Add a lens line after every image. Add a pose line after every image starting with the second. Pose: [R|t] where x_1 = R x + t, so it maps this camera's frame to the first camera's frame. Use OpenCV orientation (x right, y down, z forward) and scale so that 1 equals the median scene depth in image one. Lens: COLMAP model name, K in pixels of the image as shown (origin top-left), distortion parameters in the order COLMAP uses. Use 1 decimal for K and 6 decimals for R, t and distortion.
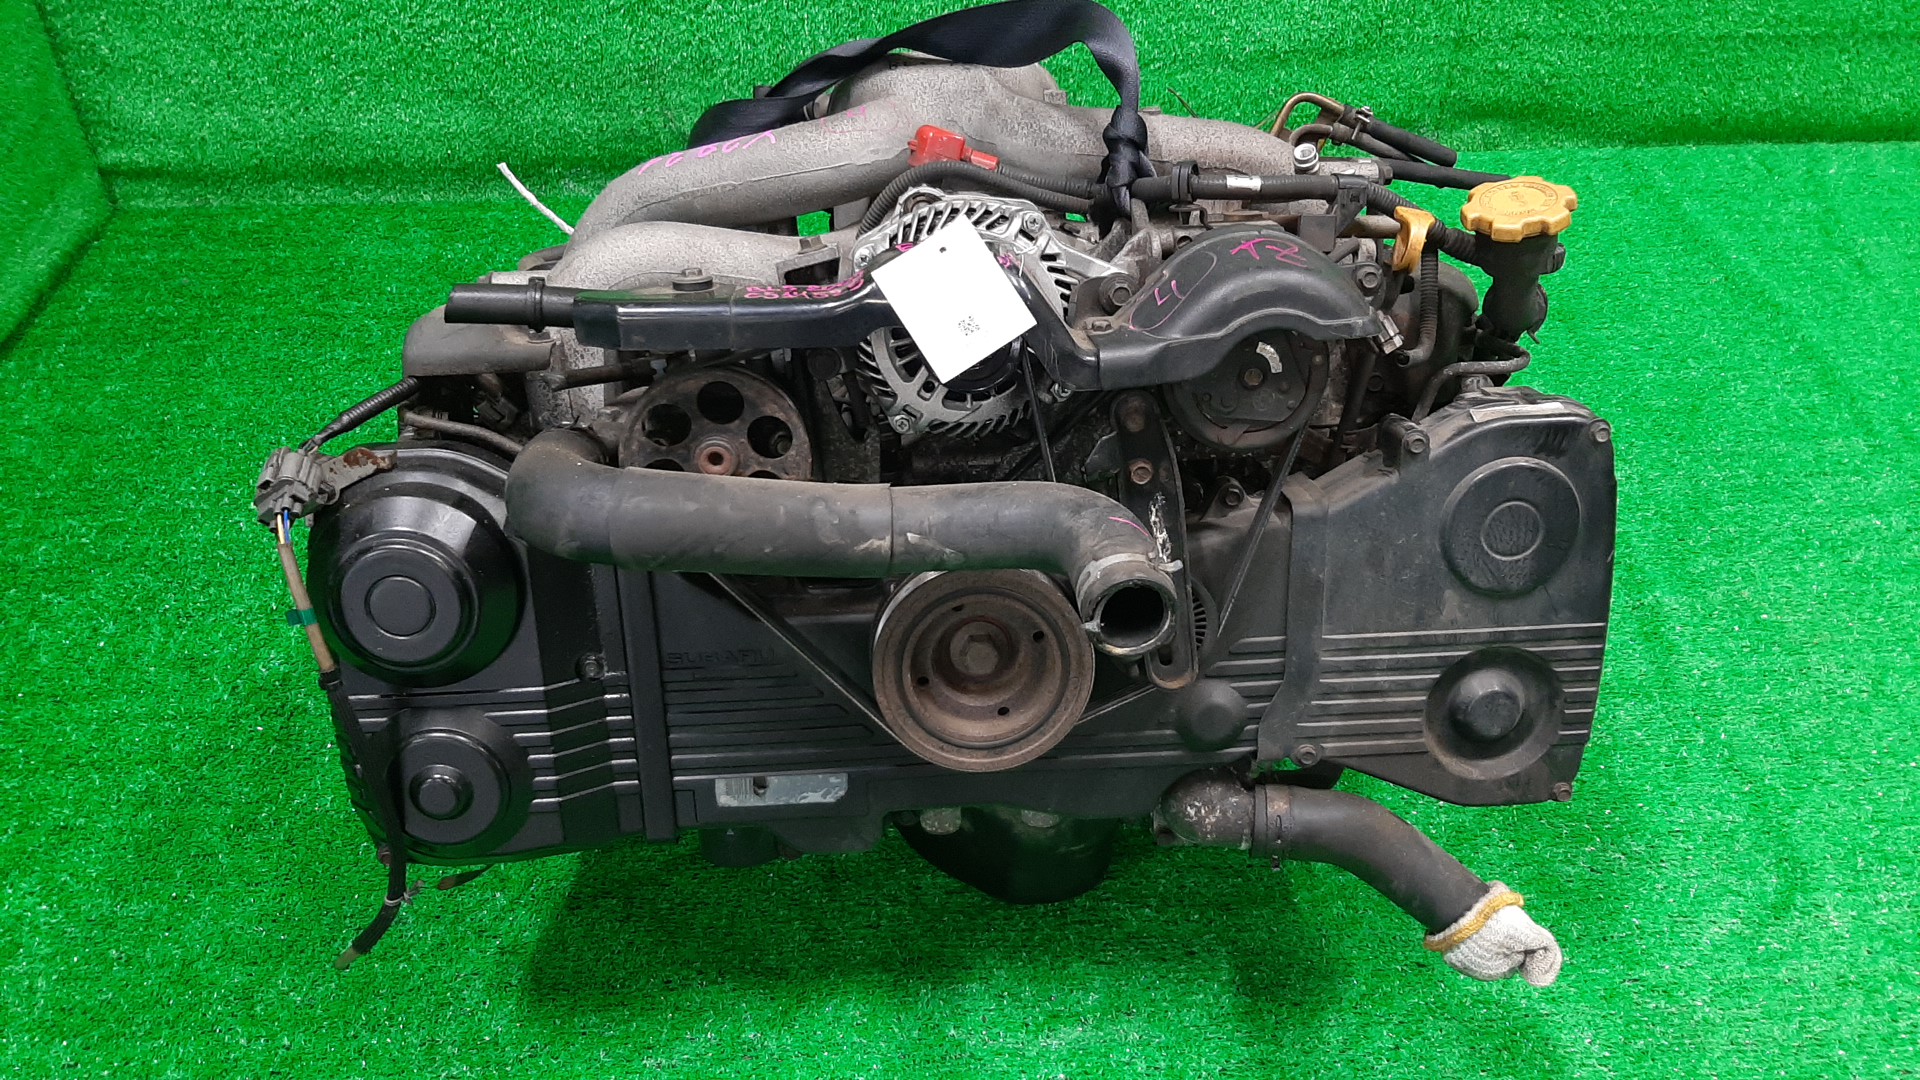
lens RADIAL K [[1502.1, 0, 958.7], [0, 1502.1, 541.6], [0, 0, 1]] dist [0.025071, -0.025387]
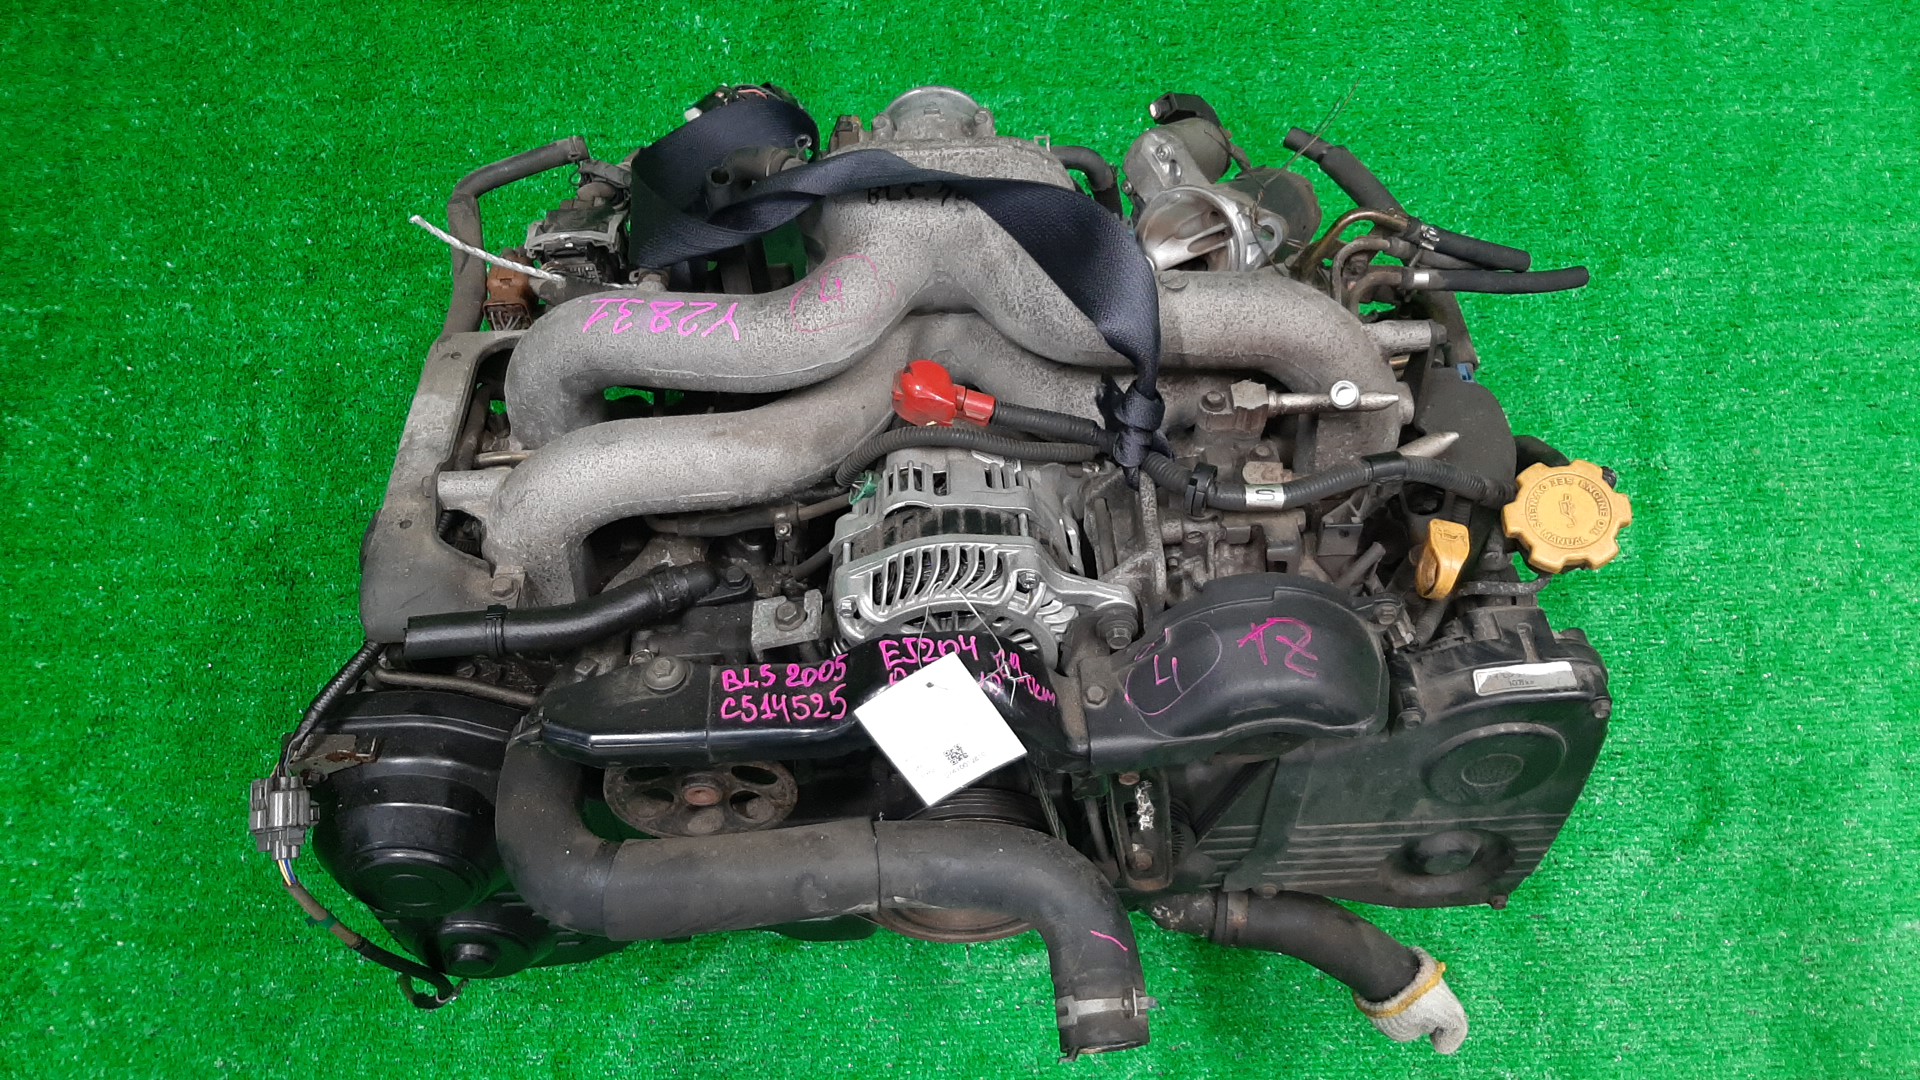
lens RADIAL K [[1502.1, 0, 963.6], [0, 1502.1, 541.5], [0, 0, 1]] dist [0.025071, -0.025387]
pose [[0.999915, 0.010999, 0.007038, 0.002642], [-0.013049, 0.862285, 0.506256, -0.619059], [-0.000501, -0.506305, 0.862355, 0.197357]]
